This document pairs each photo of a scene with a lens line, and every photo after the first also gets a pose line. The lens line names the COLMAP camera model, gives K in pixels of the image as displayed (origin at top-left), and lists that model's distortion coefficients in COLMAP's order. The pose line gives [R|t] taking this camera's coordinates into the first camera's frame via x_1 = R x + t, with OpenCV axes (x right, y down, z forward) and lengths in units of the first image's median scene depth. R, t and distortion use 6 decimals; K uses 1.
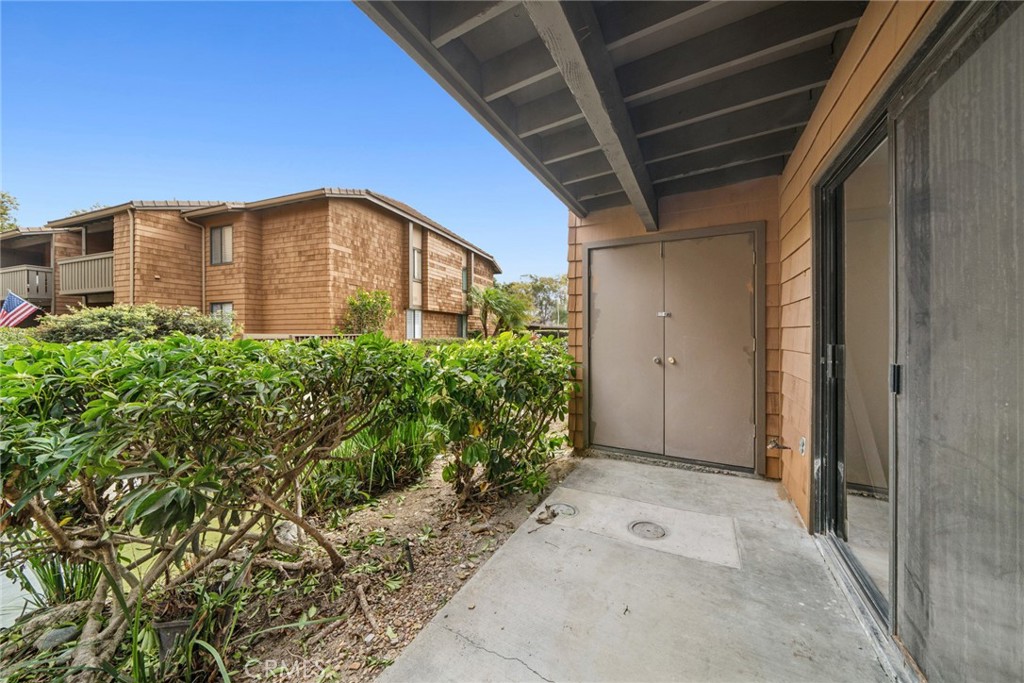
lens RADIAL K [[352.3, 0, 509.6], [0, 352.3, 335.1], [0, 0, 1]] dist [-0.004459, -0.000134]
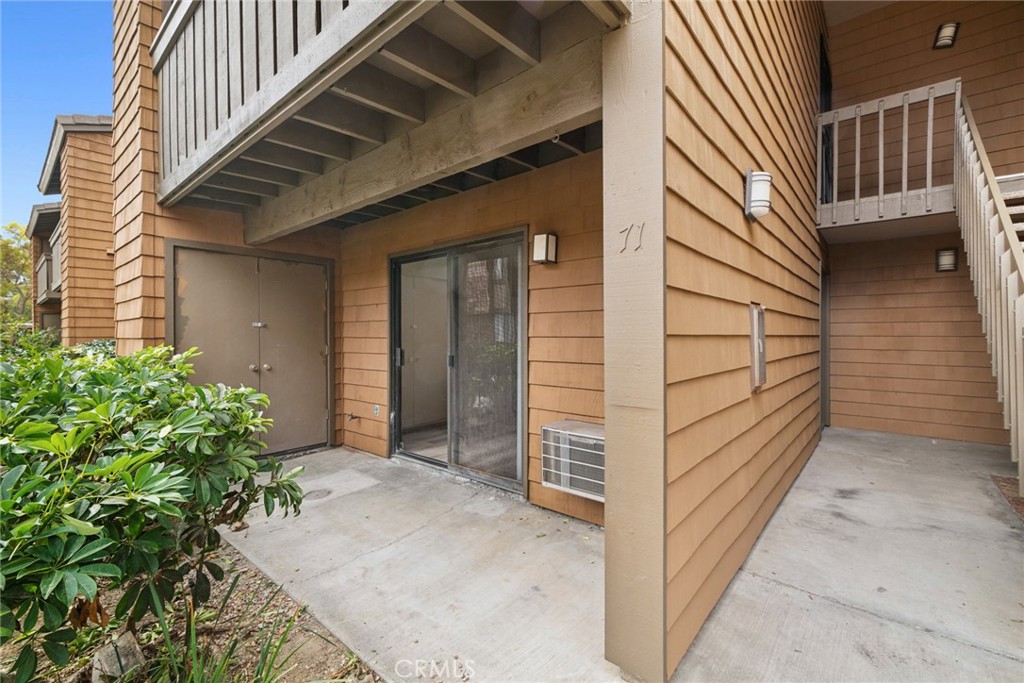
lens RADIAL K [[441.7, 0, 510.2], [0, 441.7, 338.5], [0, 0, 1]] dist [0.000166, 0.000009]
pose [[0.204012, -0.006387, 0.978948, -0.795380], [0.007794, 0.999958, 0.004900, -0.019420], [-0.978937, 0.006630, 0.204053, -0.029867]]
